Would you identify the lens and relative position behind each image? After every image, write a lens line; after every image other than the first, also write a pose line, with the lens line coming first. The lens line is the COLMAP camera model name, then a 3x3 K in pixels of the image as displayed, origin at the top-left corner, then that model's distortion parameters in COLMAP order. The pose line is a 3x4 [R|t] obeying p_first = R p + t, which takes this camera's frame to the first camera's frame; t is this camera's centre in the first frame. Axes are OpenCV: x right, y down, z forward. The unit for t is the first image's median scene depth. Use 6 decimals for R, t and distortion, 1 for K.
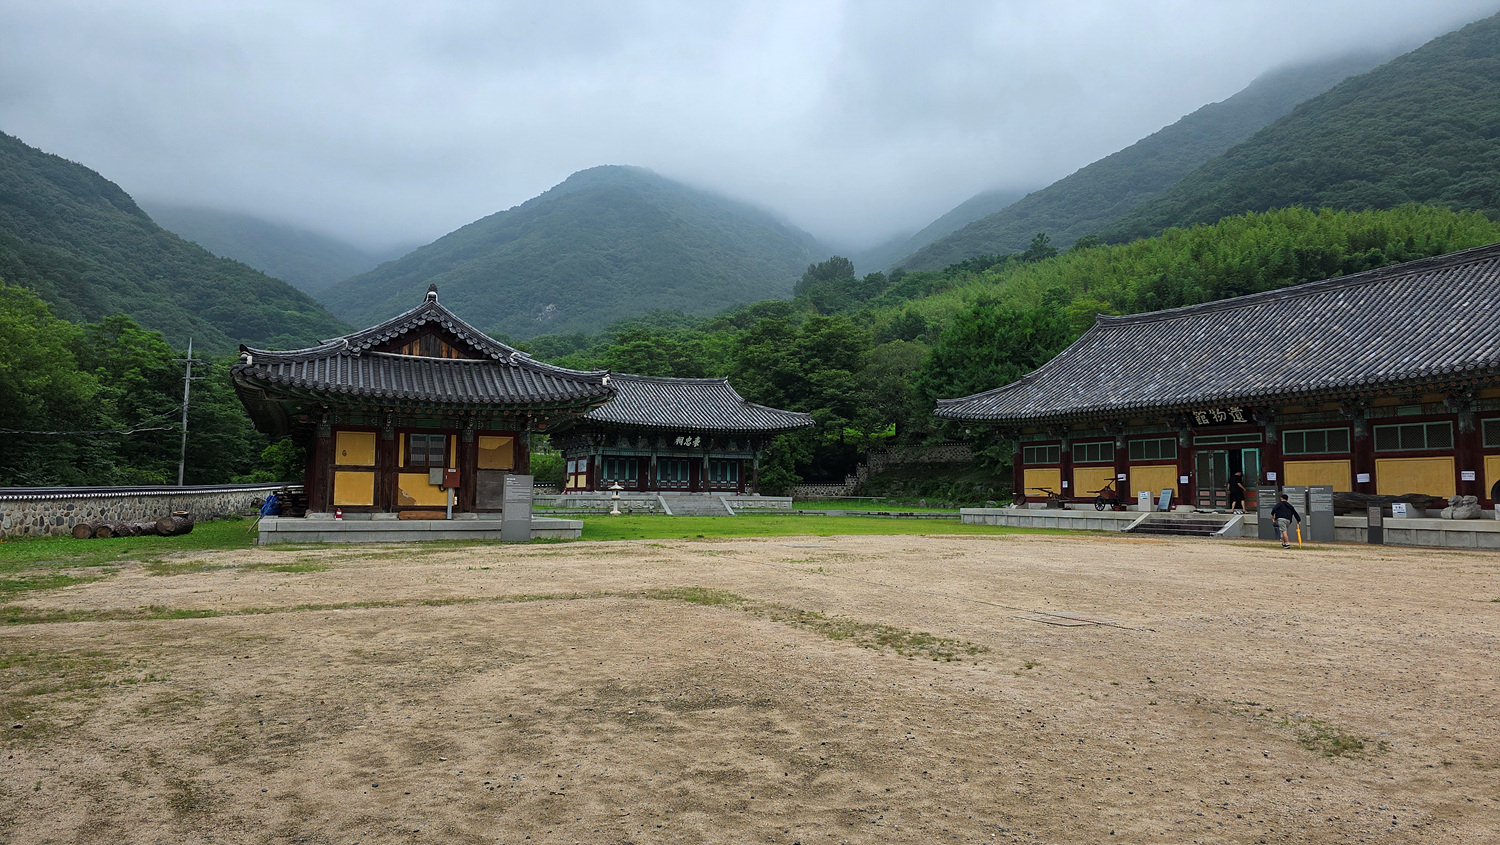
lens RADIAL K [[1015.6, 0, 748.1], [0, 1015.6, 439.2], [0, 0, 1]] dist [0.088543, -0.095708]
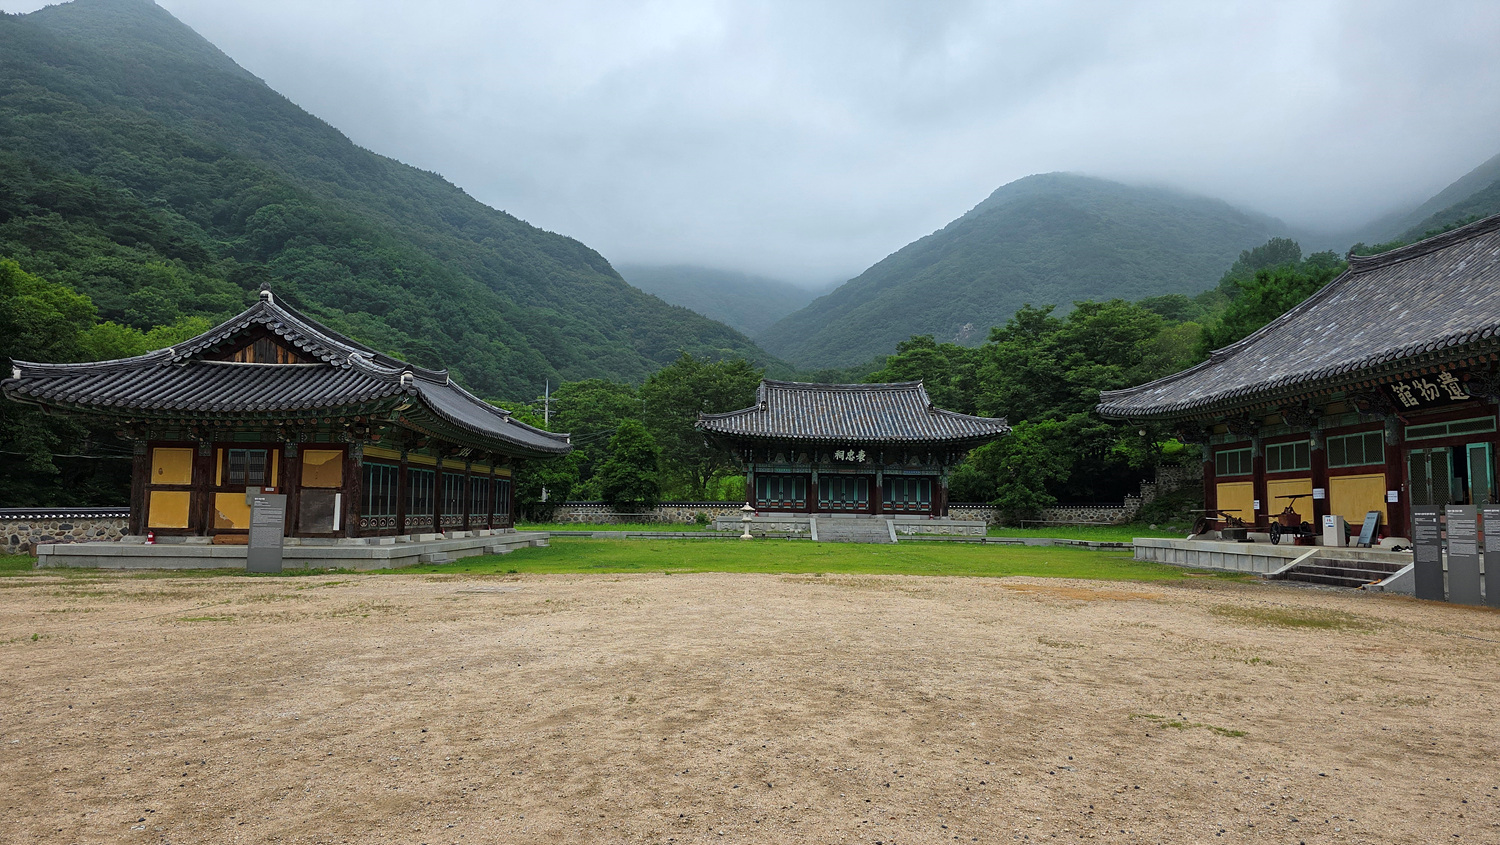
lens RADIAL K [[1015.6, 0, 748.1], [0, 1015.6, 439.2], [0, 0, 1]] dist [0.088543, -0.095708]
pose [[0.906256, -0.028345, -0.421778, 0.280485], [0.019115, 0.999477, -0.026098, 0.011211], [0.422298, 0.015589, 0.906323, 0.221600]]
